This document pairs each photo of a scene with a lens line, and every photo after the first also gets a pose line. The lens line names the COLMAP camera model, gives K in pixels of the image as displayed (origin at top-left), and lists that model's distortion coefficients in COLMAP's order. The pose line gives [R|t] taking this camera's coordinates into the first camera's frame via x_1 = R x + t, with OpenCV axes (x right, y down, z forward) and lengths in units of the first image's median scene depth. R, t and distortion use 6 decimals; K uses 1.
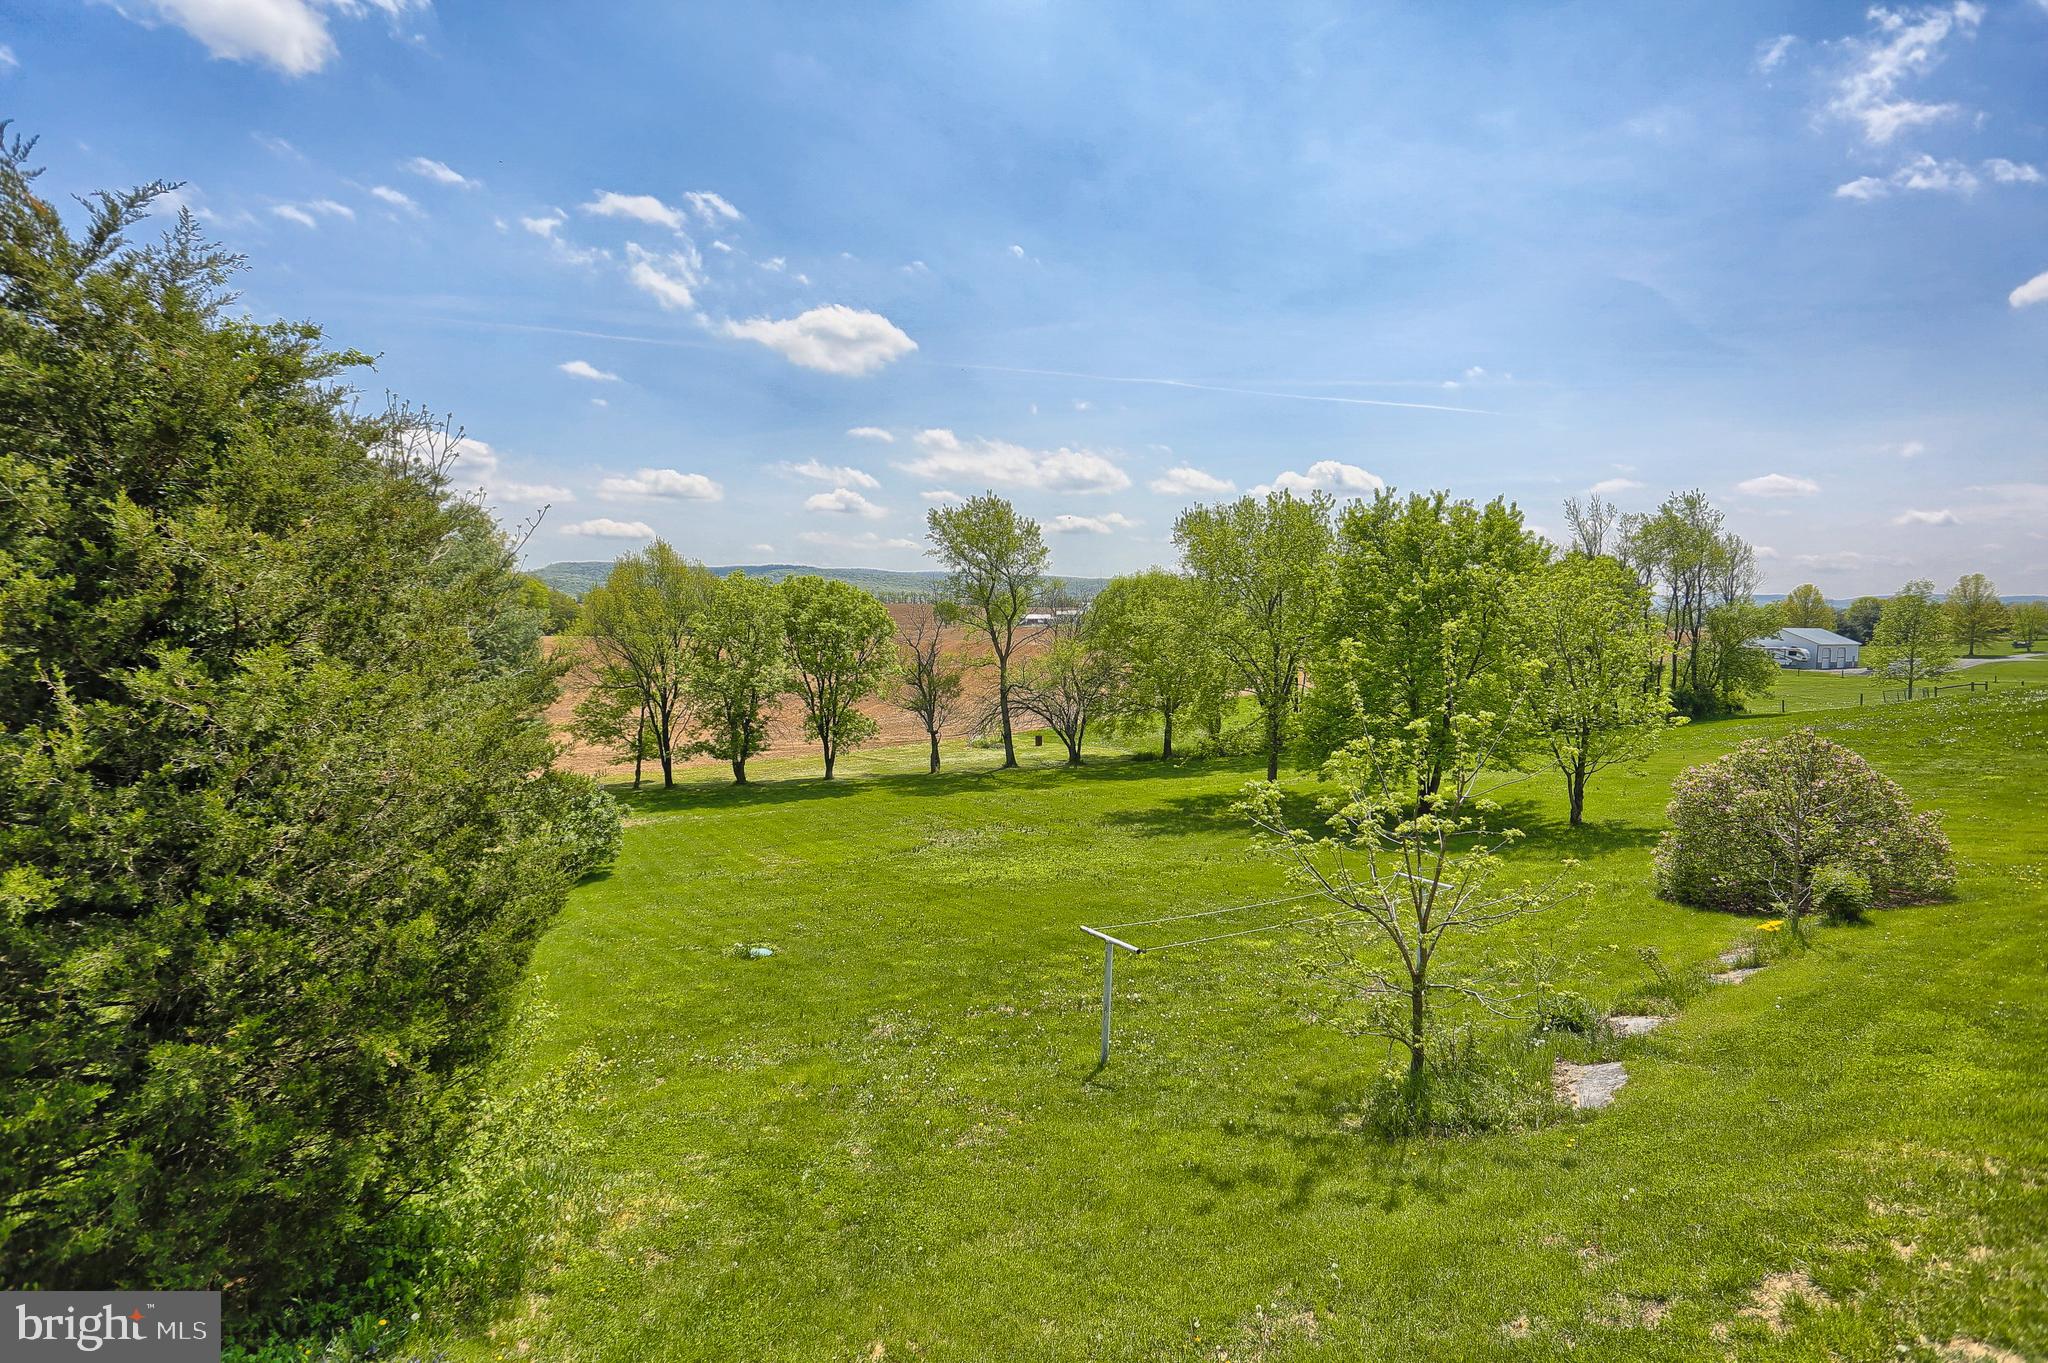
lens RADIAL K [[1018.3, 0, 1024.0], [0, 1018.3, 681.5], [0, 0, 1]] dist [-0.072535, 0.034856]
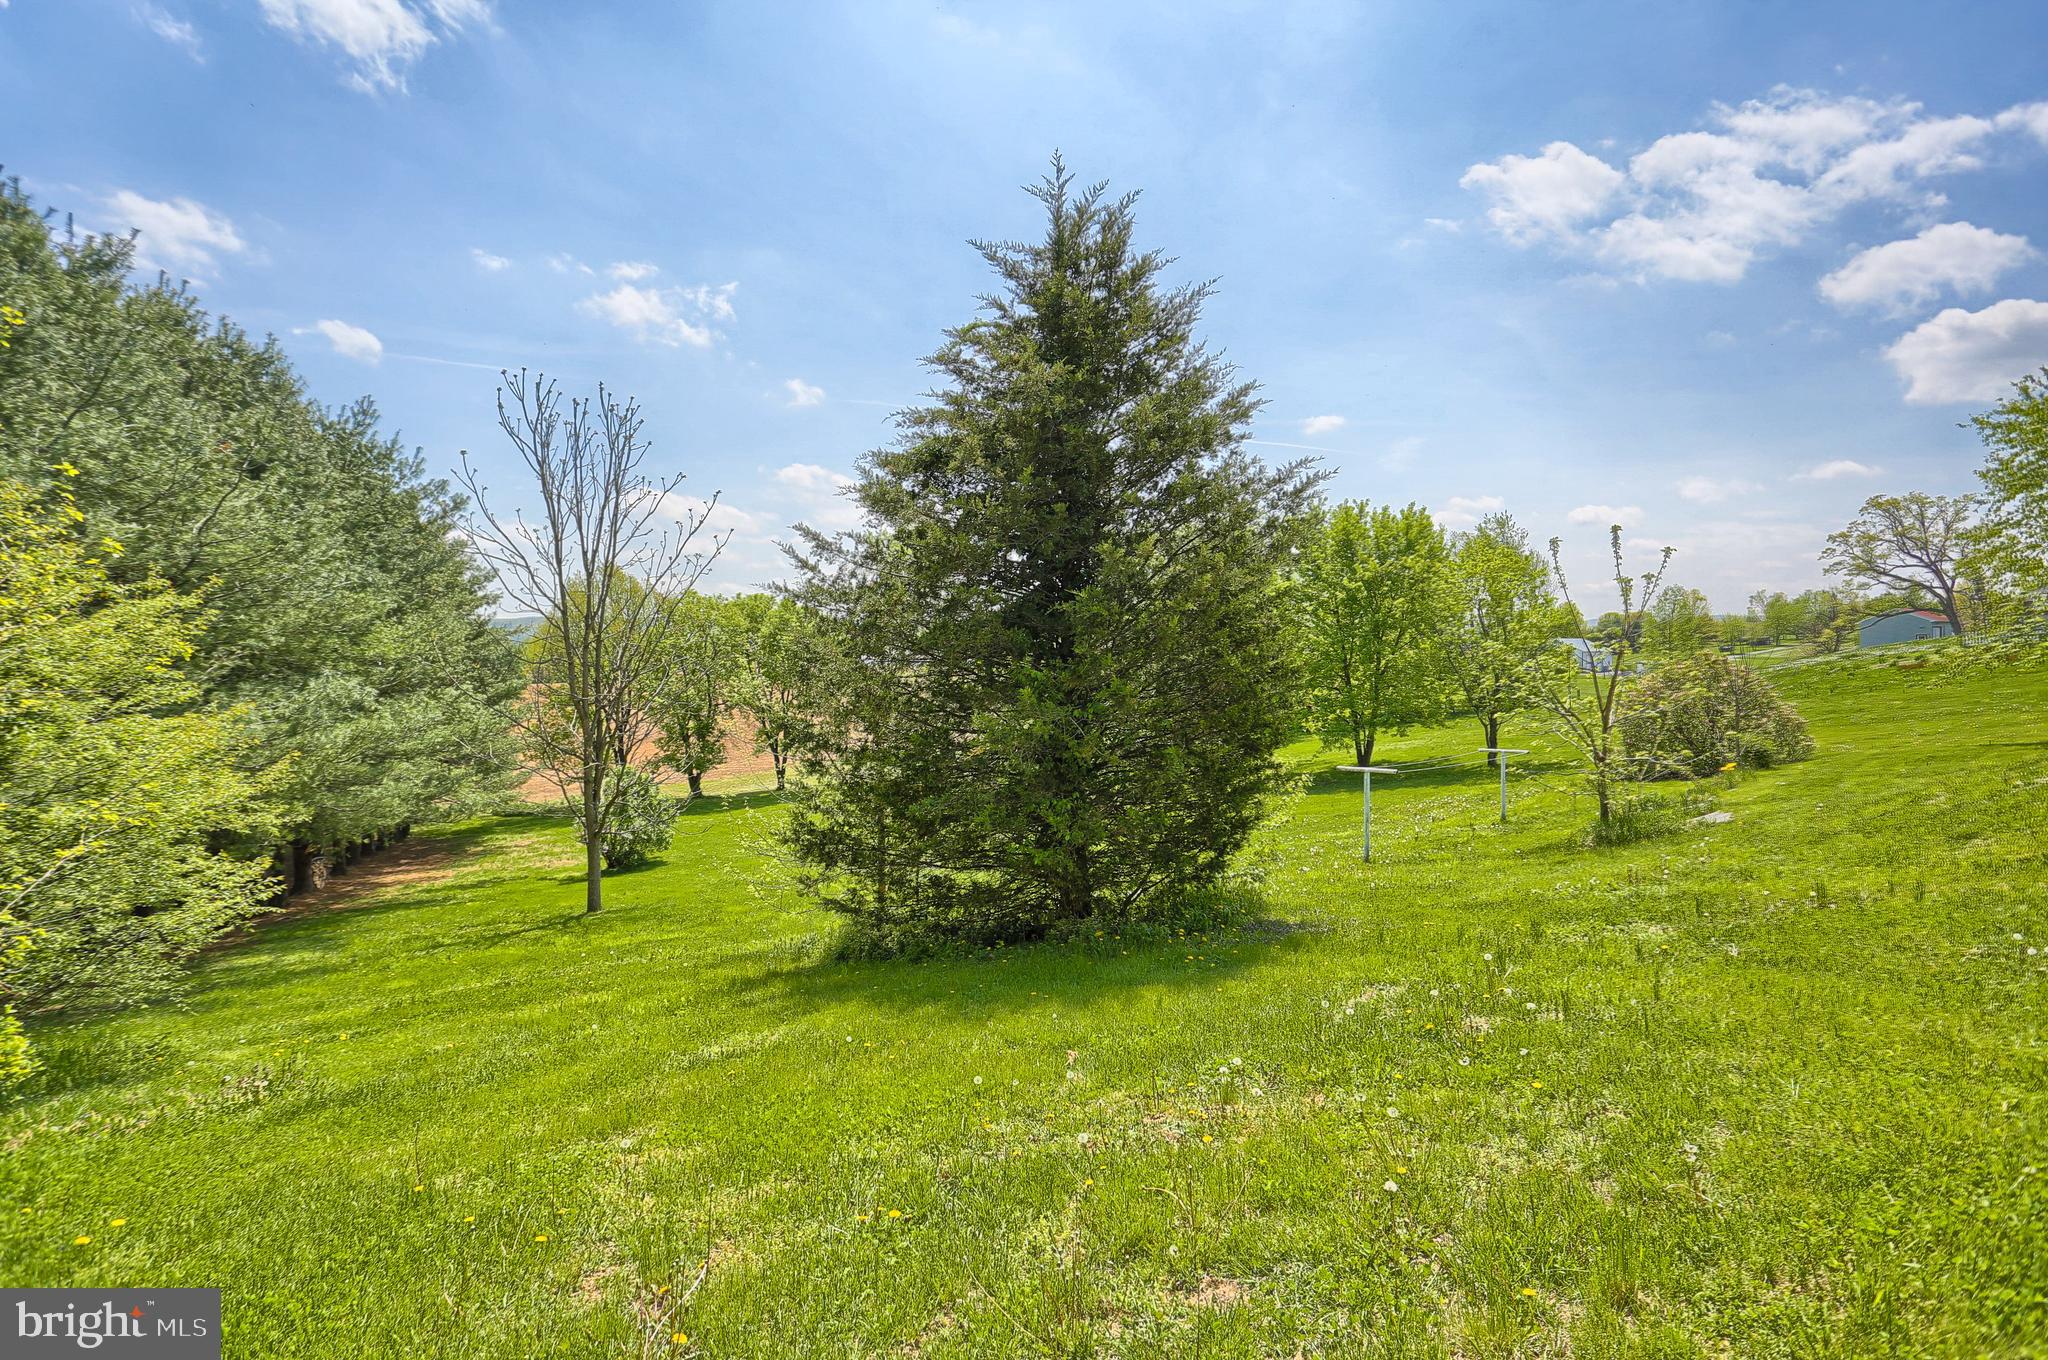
lens RADIAL K [[1017.1, 0, 1024.0], [0, 1017.1, 680.0], [0, 0, 1]] dist [-0.080417, 0.041581]
pose [[0.982018, -0.035000, 0.185514, -0.138865], [0.043219, 0.998247, -0.040446, 0.036976], [-0.183773, 0.047737, 0.981809, -0.062627]]
